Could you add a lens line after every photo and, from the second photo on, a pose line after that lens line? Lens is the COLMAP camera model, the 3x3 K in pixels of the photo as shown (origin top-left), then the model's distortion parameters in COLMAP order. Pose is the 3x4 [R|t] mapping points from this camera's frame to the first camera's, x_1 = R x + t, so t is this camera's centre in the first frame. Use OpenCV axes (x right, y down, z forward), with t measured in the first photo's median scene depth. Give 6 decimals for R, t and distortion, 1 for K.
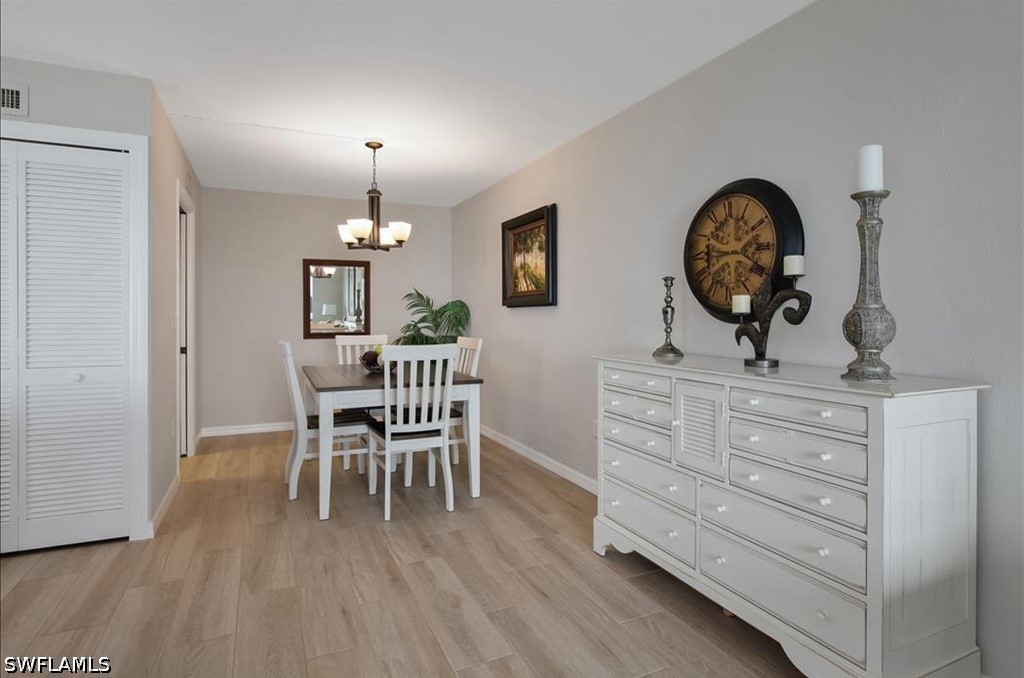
lens RADIAL K [[545.3, 0, 516.8], [0, 545.3, 313.1], [0, 0, 1]] dist [-0.001728, -0.000001]
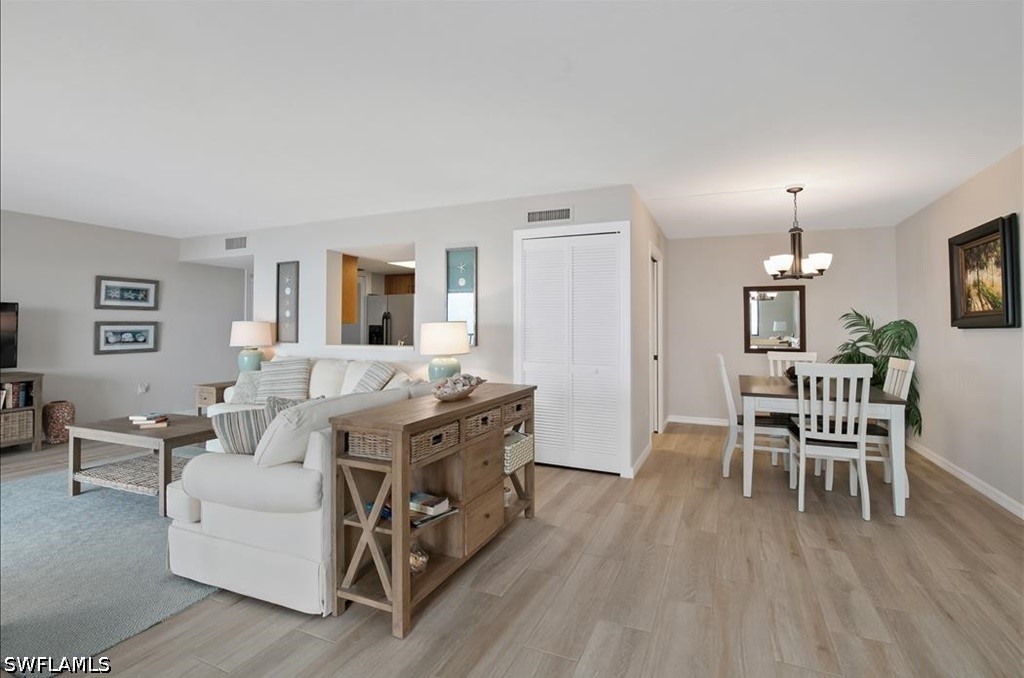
lens RADIAL K [[477.7, 0, 516.2], [0, 477.7, 321.0], [0, 0, 1]] dist [-0.027265, -0.000005]
pose [[0.656710, -0.007005, -0.754111, 0.108271], [-0.004121, 0.999909, -0.012877, -0.012006], [0.754132, 0.011564, 0.656621, -0.113056]]
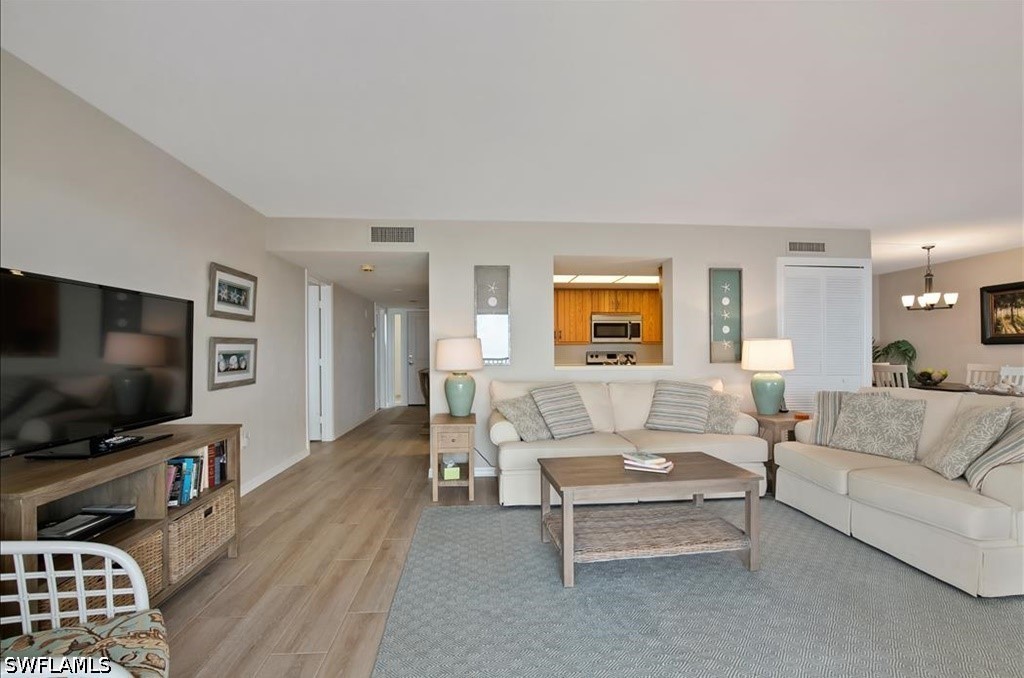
lens RADIAL K [[470.5, 0, 513.2], [0, 470.5, 351.4], [0, 0, 1]] dist [-0.016242, -0.000070]
pose [[0.939073, -0.003557, -0.343700, -0.979996], [0.003432, 0.999994, -0.000972, 0.005807], [0.343701, -0.000267, 0.939079, -0.769534]]
